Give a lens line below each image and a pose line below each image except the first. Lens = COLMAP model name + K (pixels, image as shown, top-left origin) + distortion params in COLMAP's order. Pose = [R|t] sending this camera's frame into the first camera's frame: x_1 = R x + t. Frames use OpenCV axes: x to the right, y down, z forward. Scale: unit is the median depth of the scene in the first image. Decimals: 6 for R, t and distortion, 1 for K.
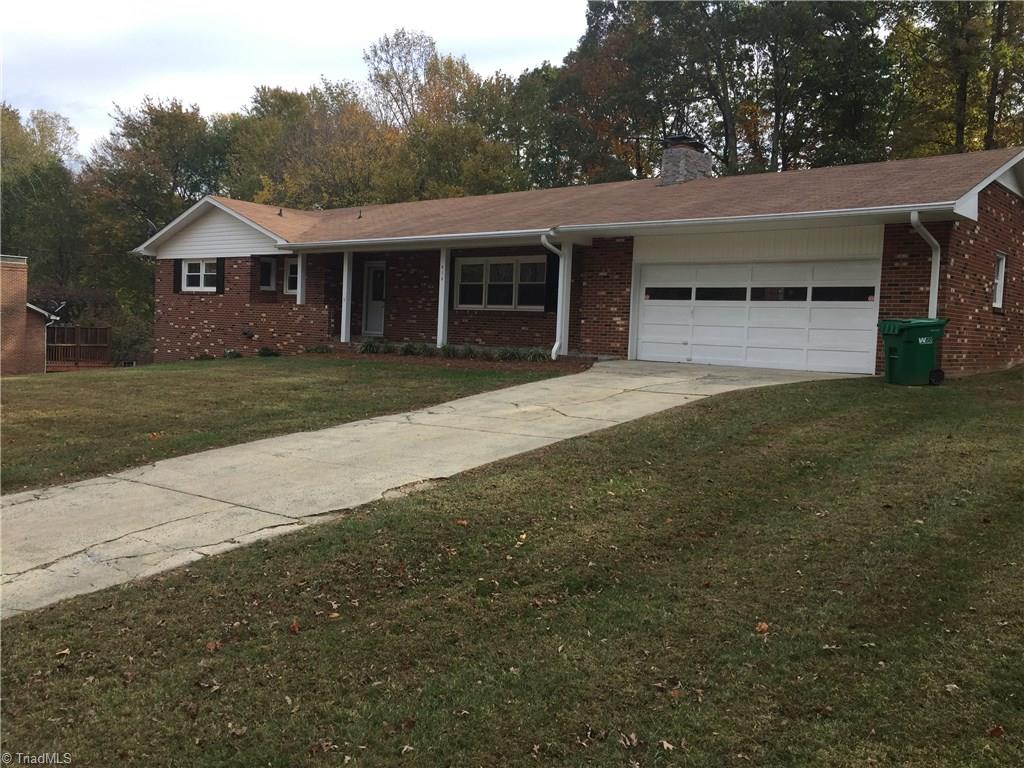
lens RADIAL K [[832.9, 0, 512.0], [0, 832.9, 384.0], [0, 0, 1]] dist [0.016600, 0.002071]
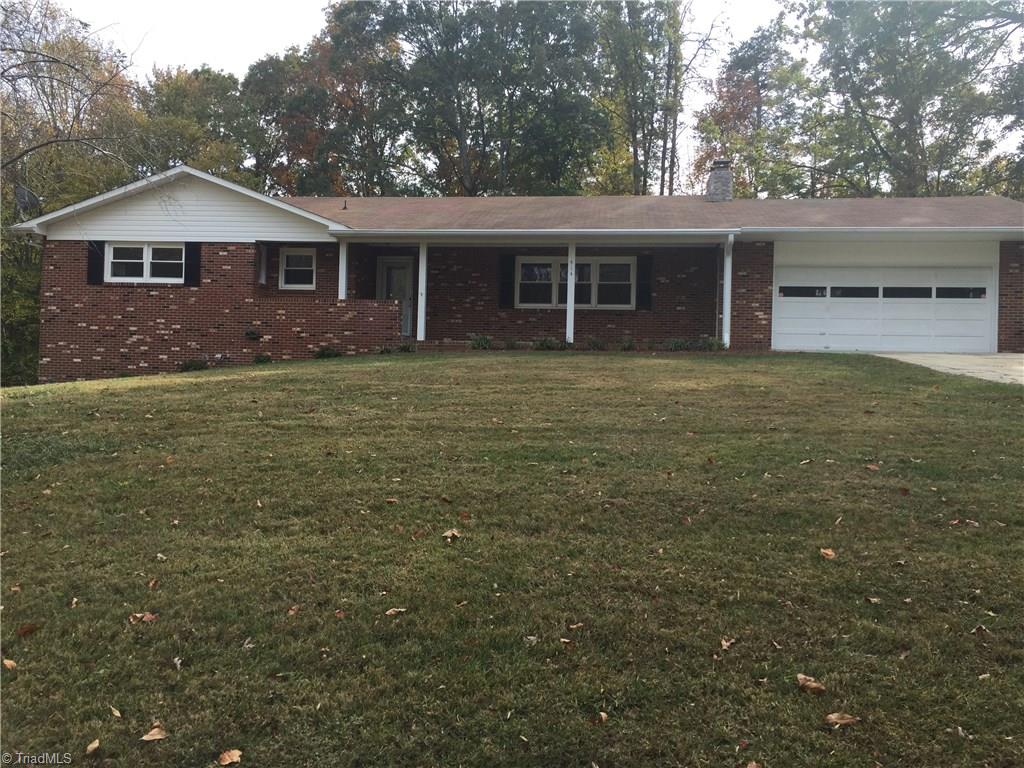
lens RADIAL K [[832.9, 0, 512.0], [0, 832.9, 384.0], [0, 0, 1]] dist [0.016600, 0.002071]
pose [[0.851500, -0.037746, 0.522994, -0.582027], [0.045904, 0.998942, -0.002642, 0.003714], [-0.522341, 0.026257, 0.852332, 0.166820]]
